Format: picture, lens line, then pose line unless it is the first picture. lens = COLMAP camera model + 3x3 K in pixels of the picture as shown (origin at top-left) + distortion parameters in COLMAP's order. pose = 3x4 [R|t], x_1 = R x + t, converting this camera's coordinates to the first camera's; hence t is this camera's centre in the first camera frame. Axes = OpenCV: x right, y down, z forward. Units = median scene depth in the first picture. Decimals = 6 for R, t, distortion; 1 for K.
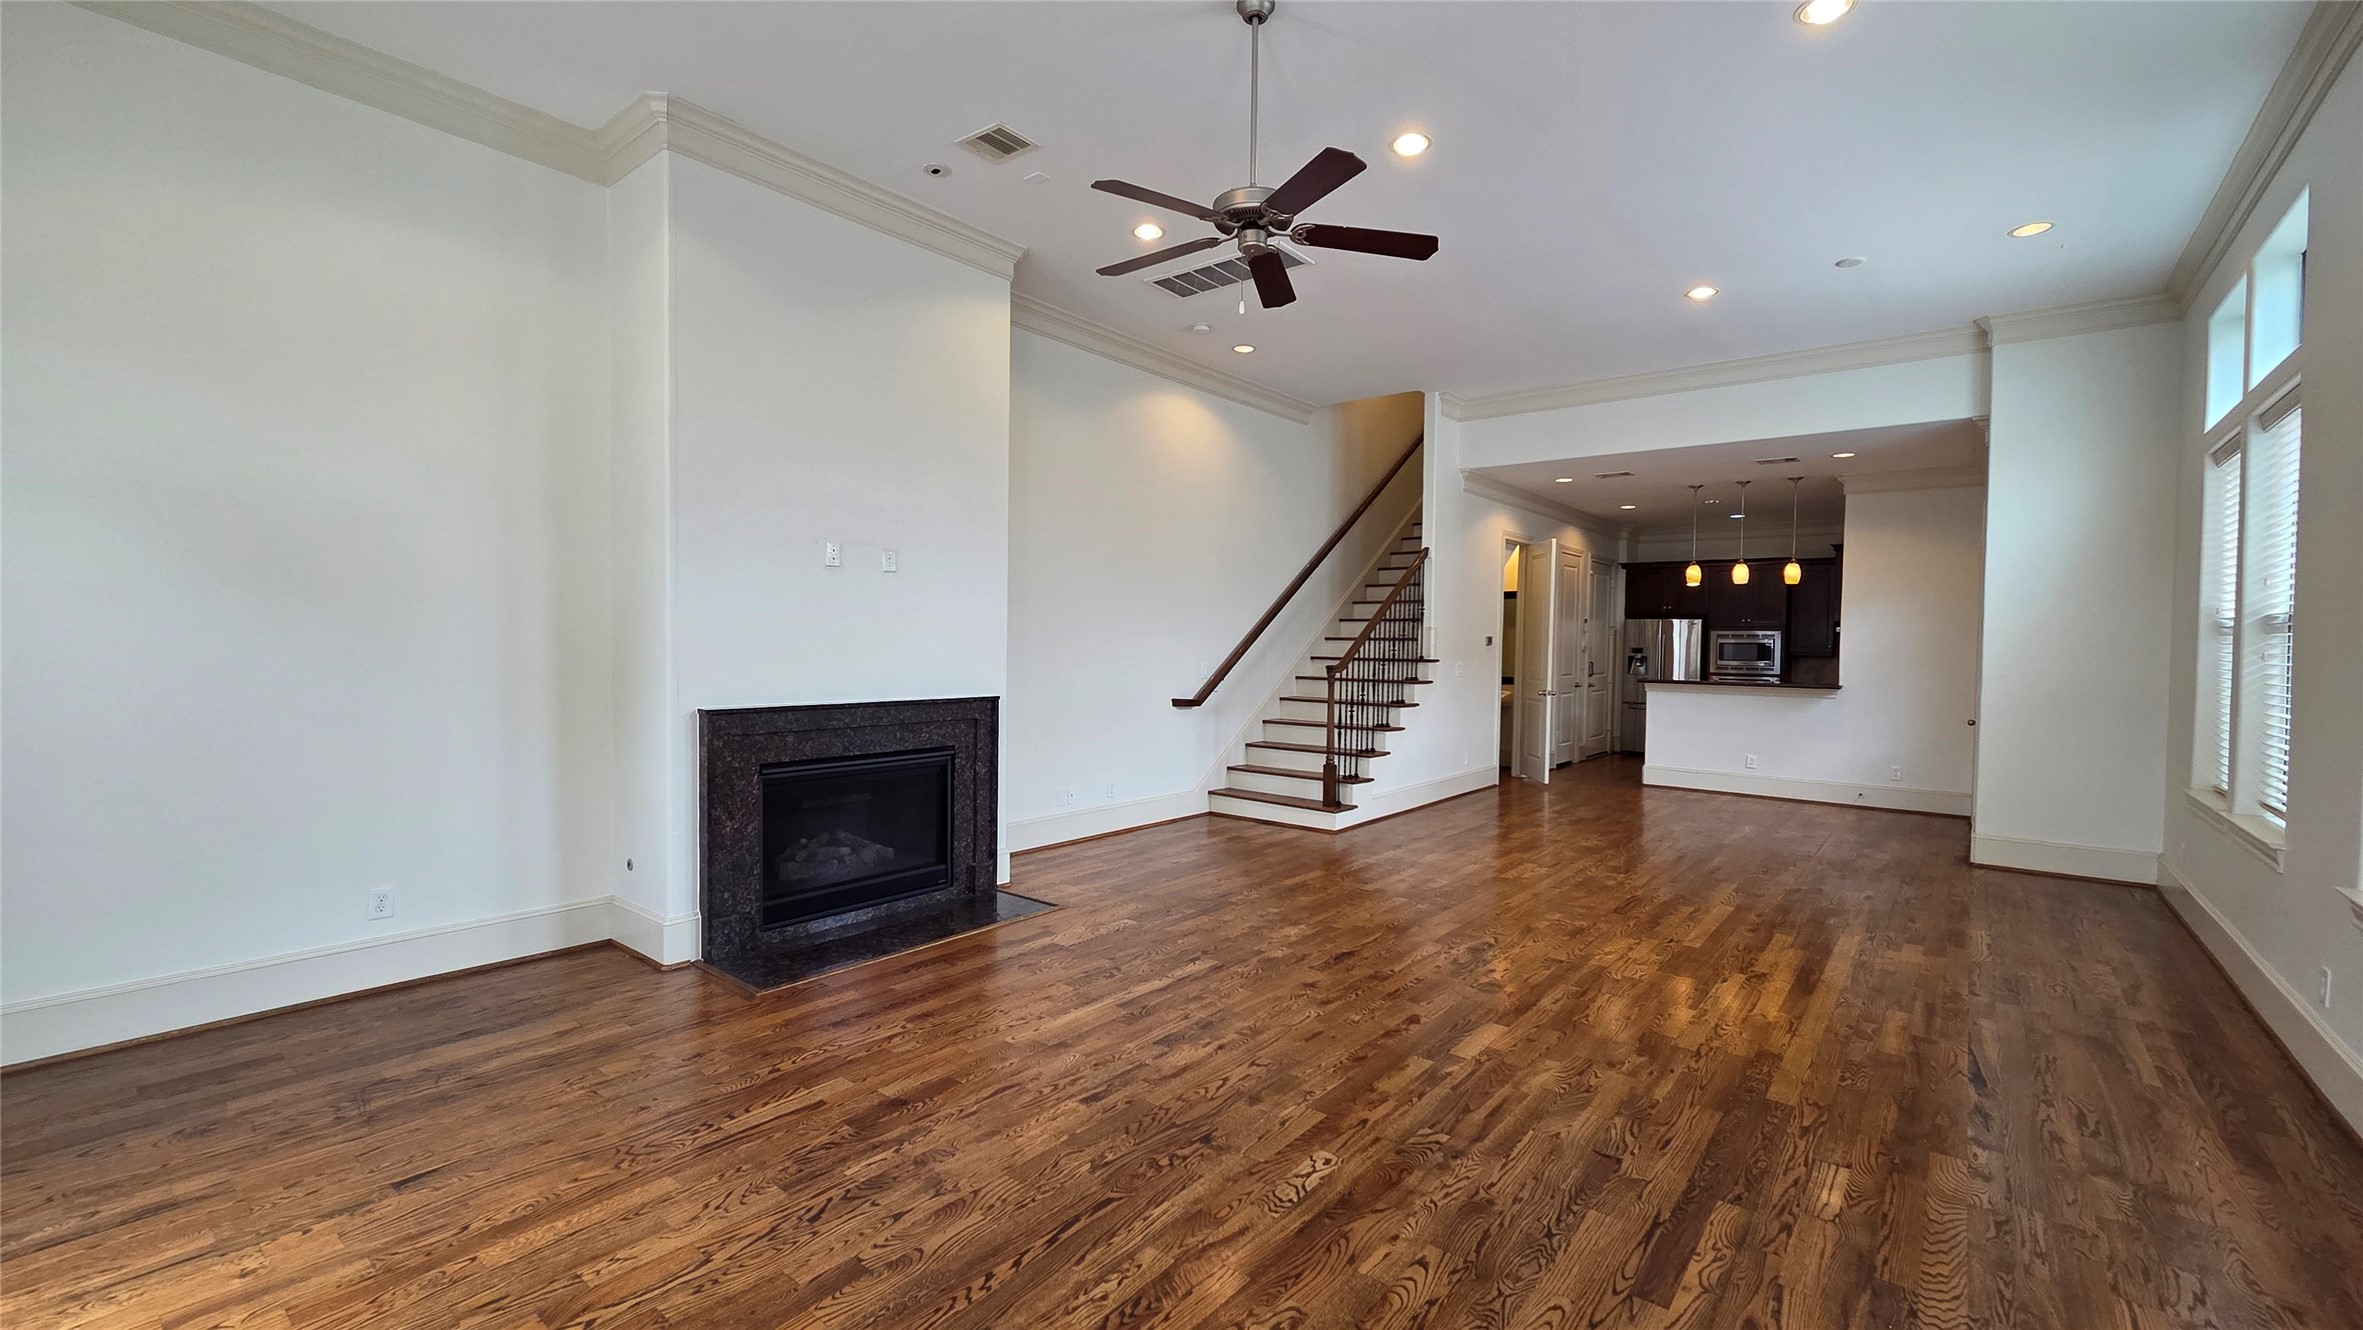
lens RADIAL K [[966.3, 0, 1185.4], [0, 966.3, 659.5], [0, 0, 1]] dist [0.001603, -0.000742]
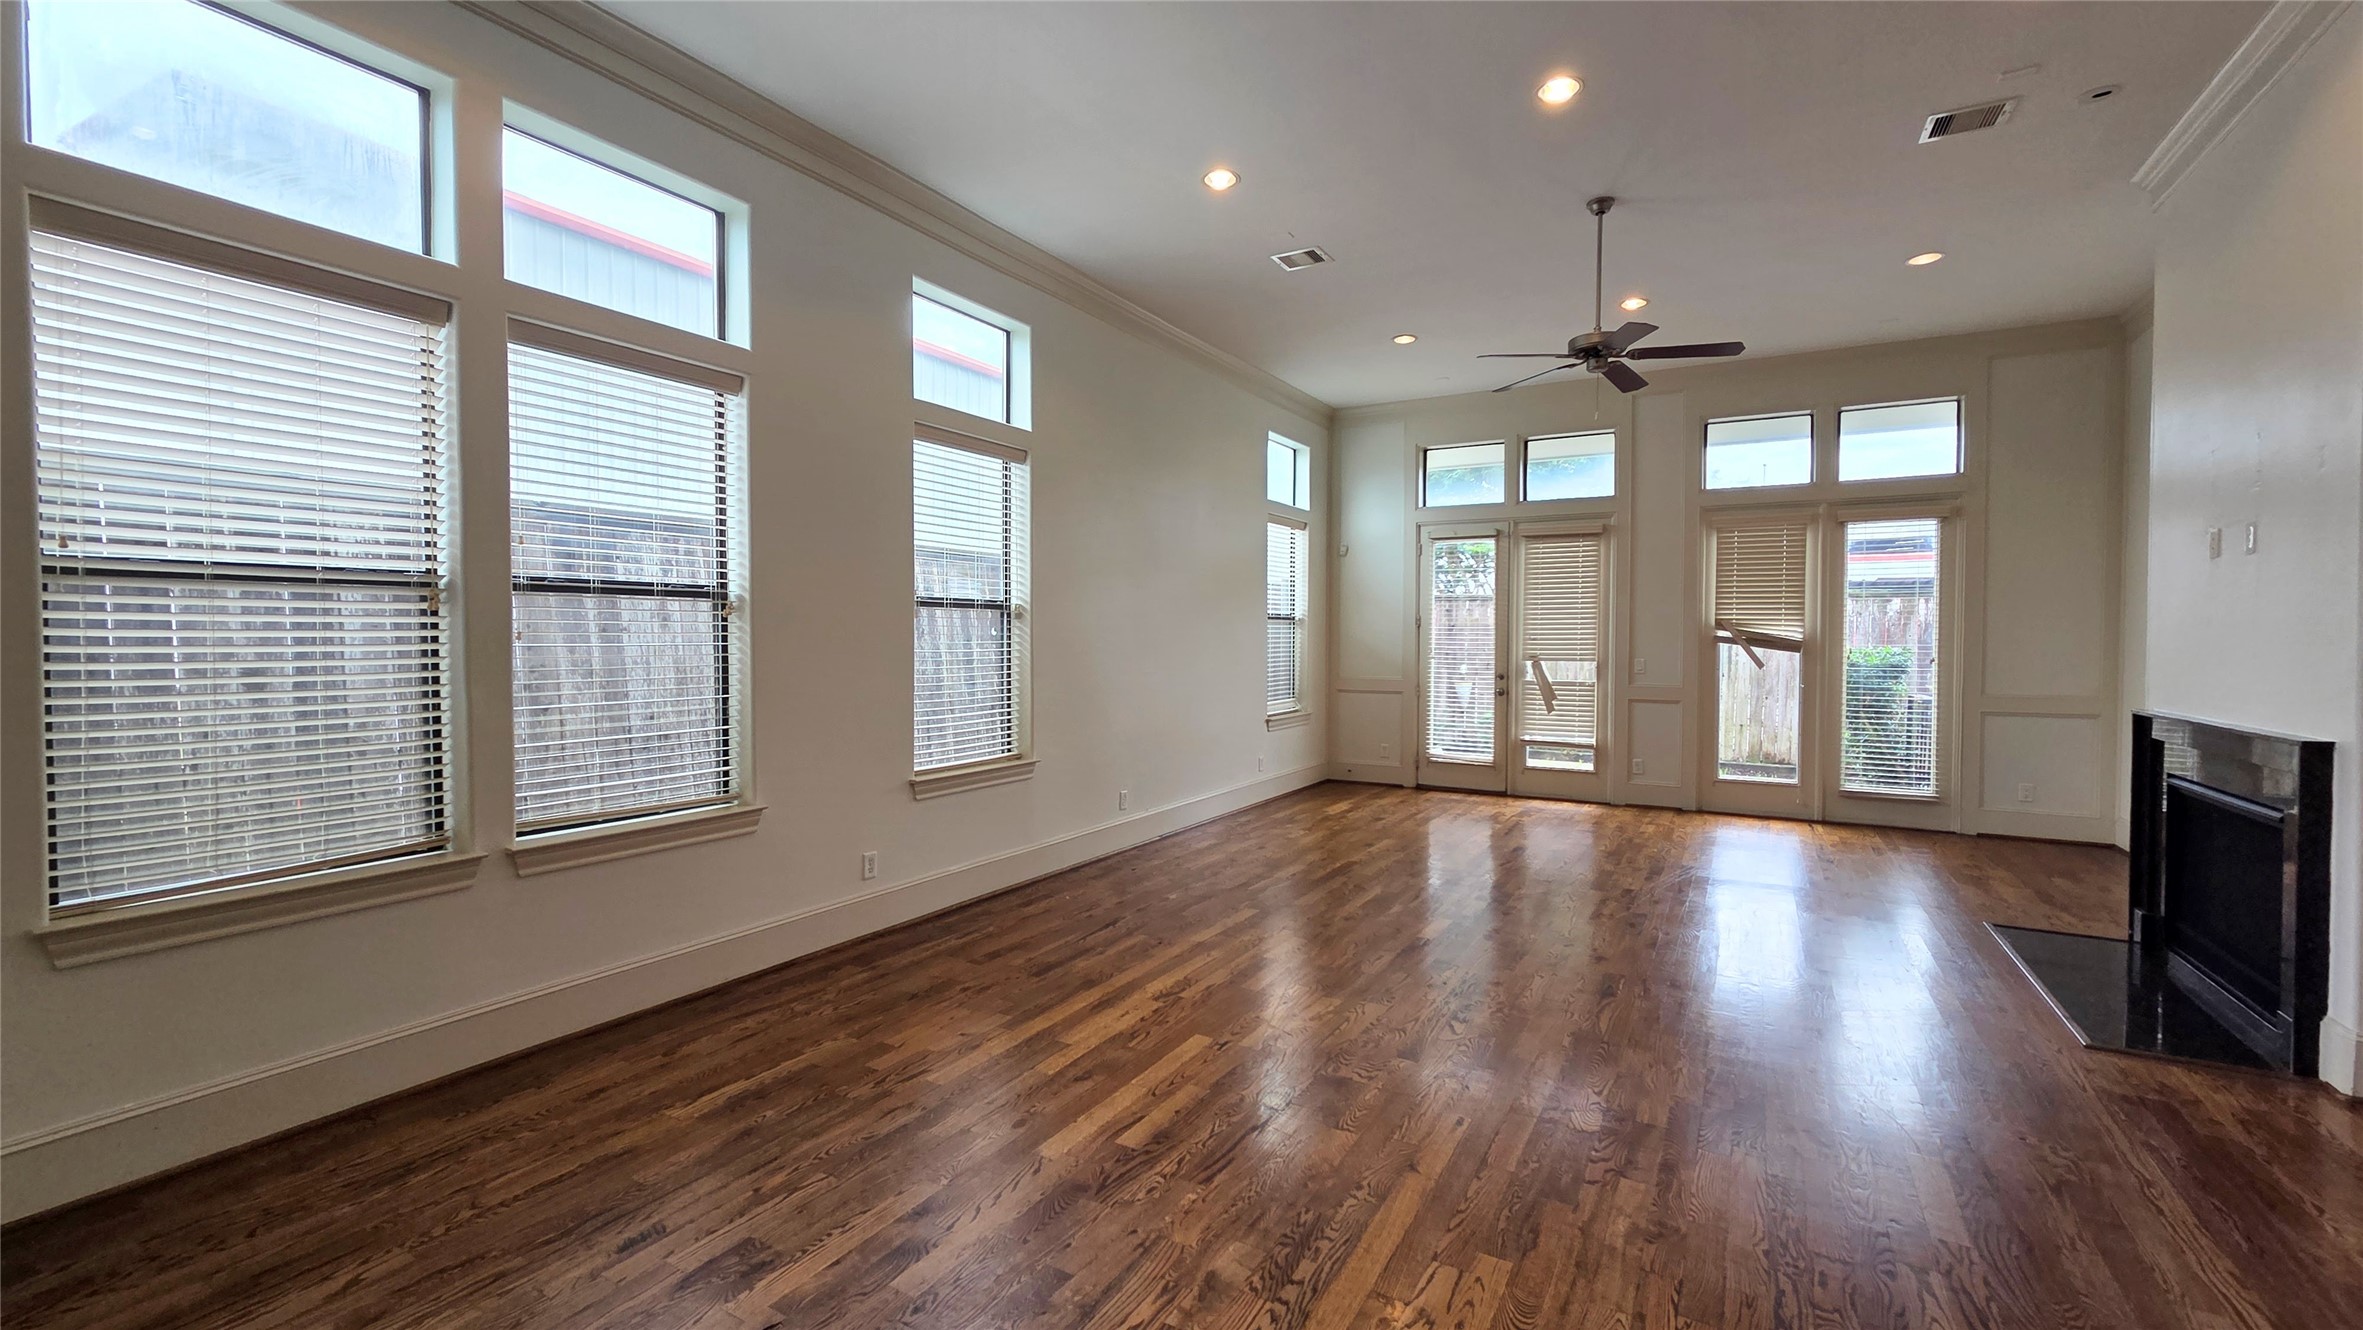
lens RADIAL K [[966.3, 0, 1185.4], [0, 966.3, 659.5], [0, 0, 1]] dist [0.001603, -0.000742]
pose [[-0.988808, -0.013381, -0.148595, 0.607479], [-0.019836, 0.998919, 0.042041, -0.022808], [0.147872, 0.044518, -0.988004, 1.605254]]
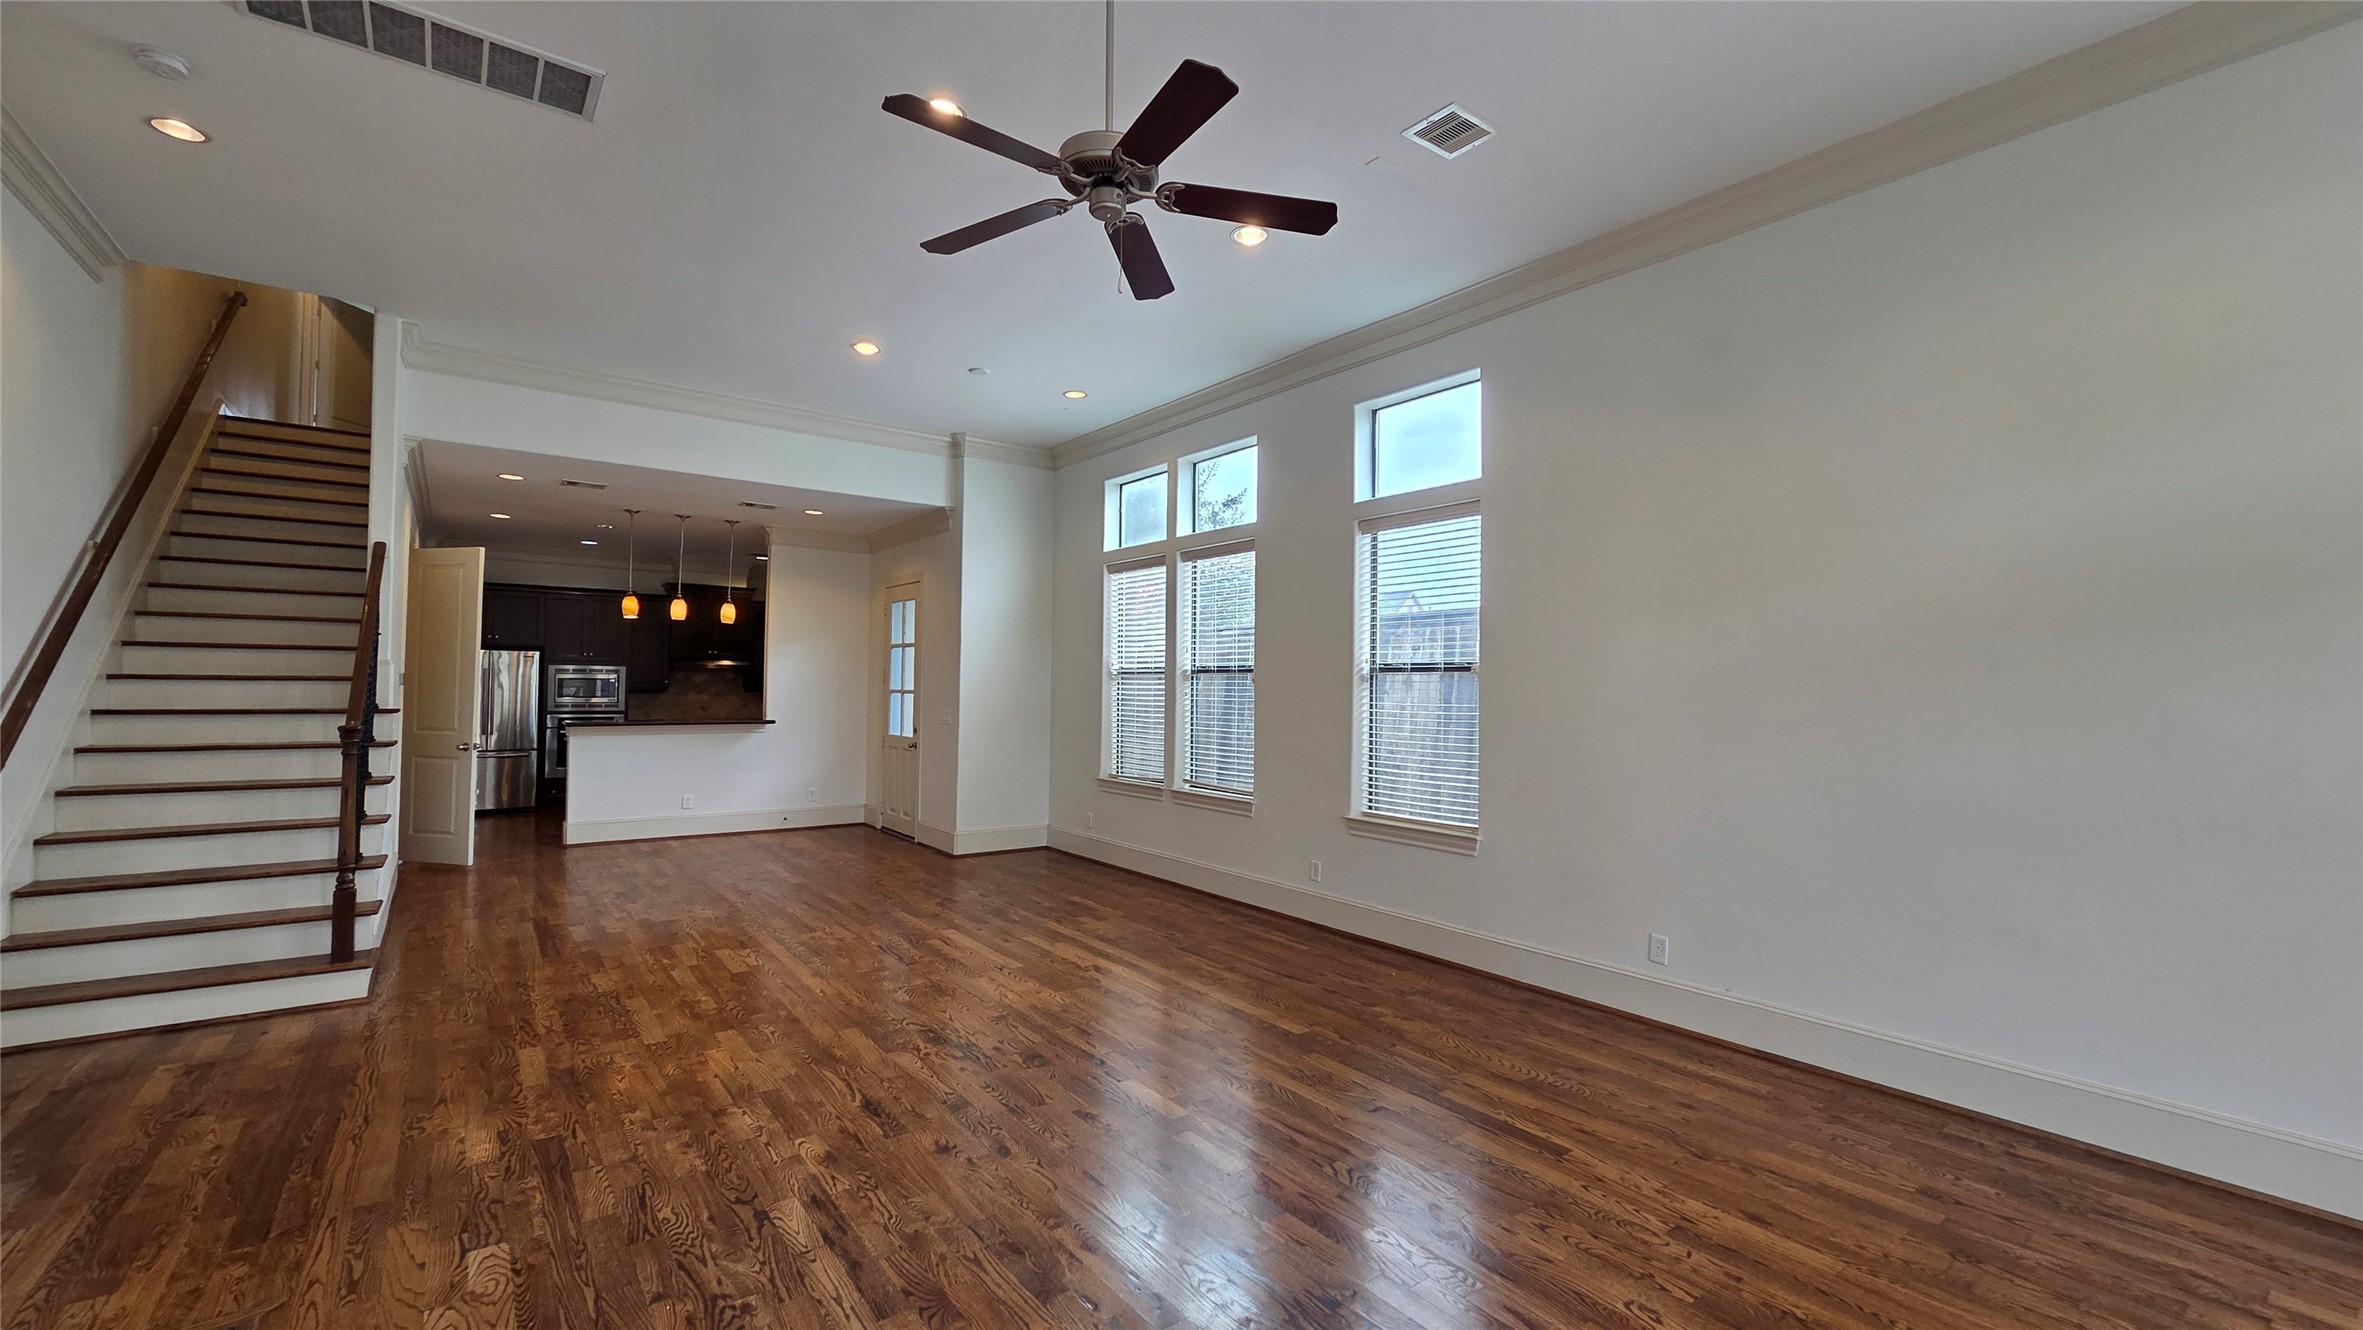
lens RADIAL K [[961.9, 0, 1196.7], [0, 961.9, 655.3], [0, 0, 1]] dist [0.003249, -0.000037]
pose [[0.237223, 0.021461, 0.971218, -0.460799], [0.010509, 0.999641, -0.024655, -0.024968], [-0.971398, 0.016055, 0.236912, 0.504499]]
